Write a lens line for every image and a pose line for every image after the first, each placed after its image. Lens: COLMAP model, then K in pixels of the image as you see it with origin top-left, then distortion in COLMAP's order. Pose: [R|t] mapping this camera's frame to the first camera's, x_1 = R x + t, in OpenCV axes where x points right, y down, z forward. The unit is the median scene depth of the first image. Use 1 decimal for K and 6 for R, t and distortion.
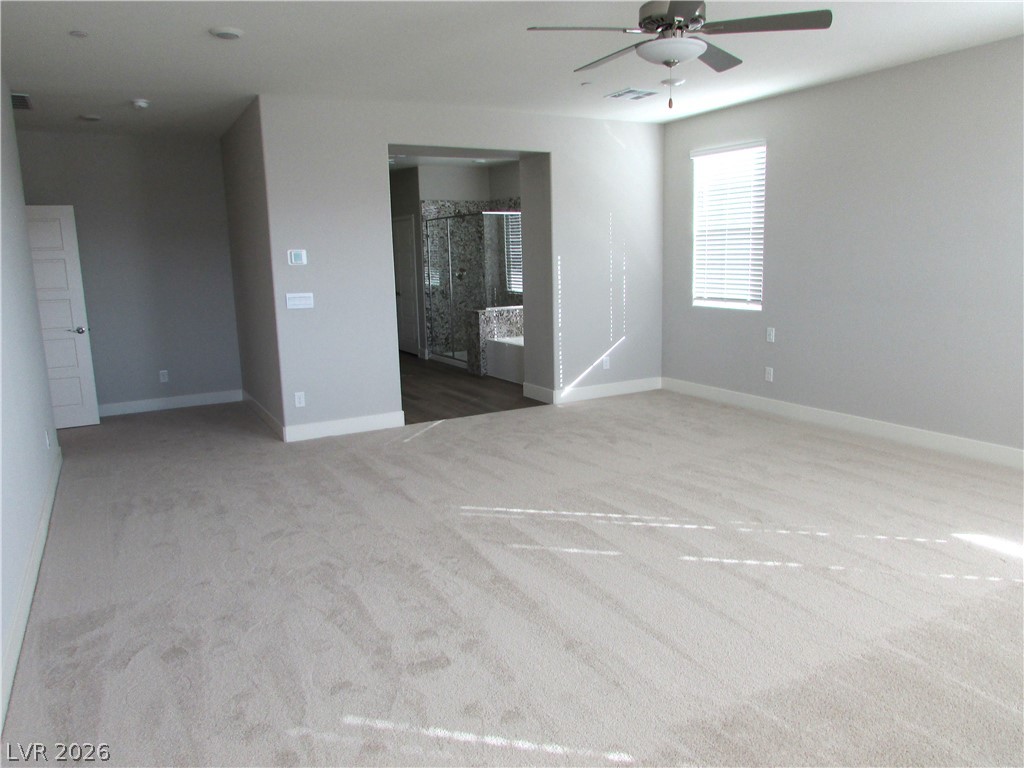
lens RADIAL K [[729.3, 0, 513.0], [0, 729.3, 384.2], [0, 0, 1]] dist [-0.032085, 0.023411]
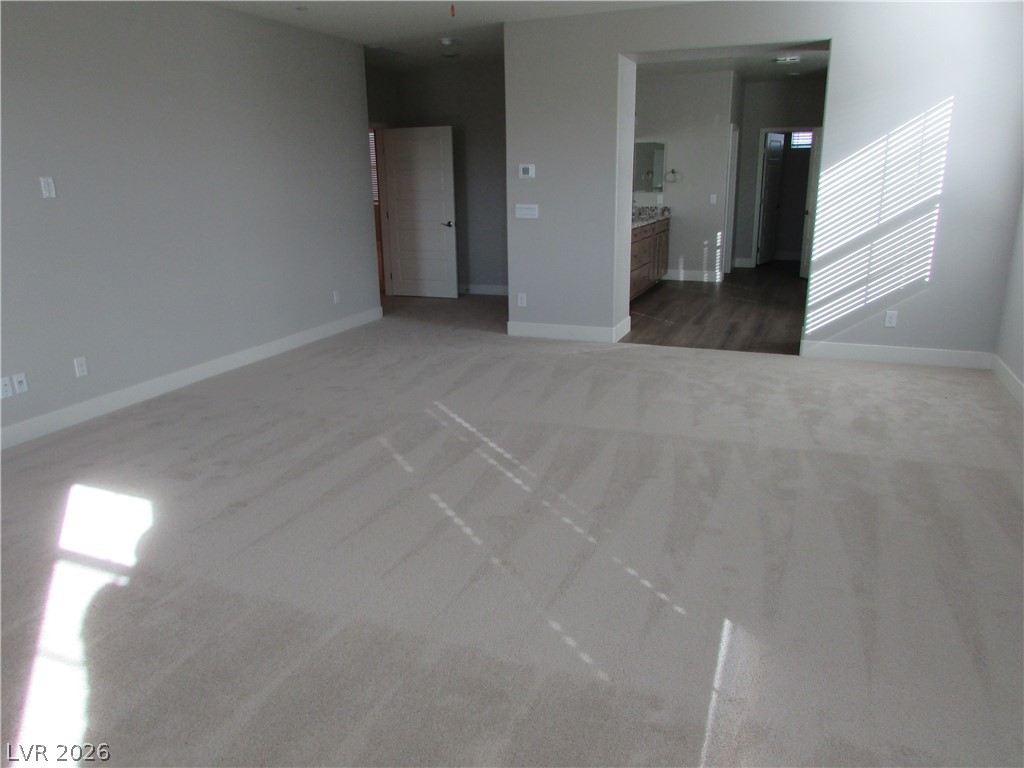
lens RADIAL K [[729.3, 0, 512.5], [0, 729.3, 383.2], [0, 0, 1]] dist [-0.032085, 0.023411]
pose [[0.635660, 0.231497, -0.736442, 0.579079], [-0.139659, 0.972722, 0.185223, -0.062360], [0.759231, -0.014888, 0.650651, 0.255883]]
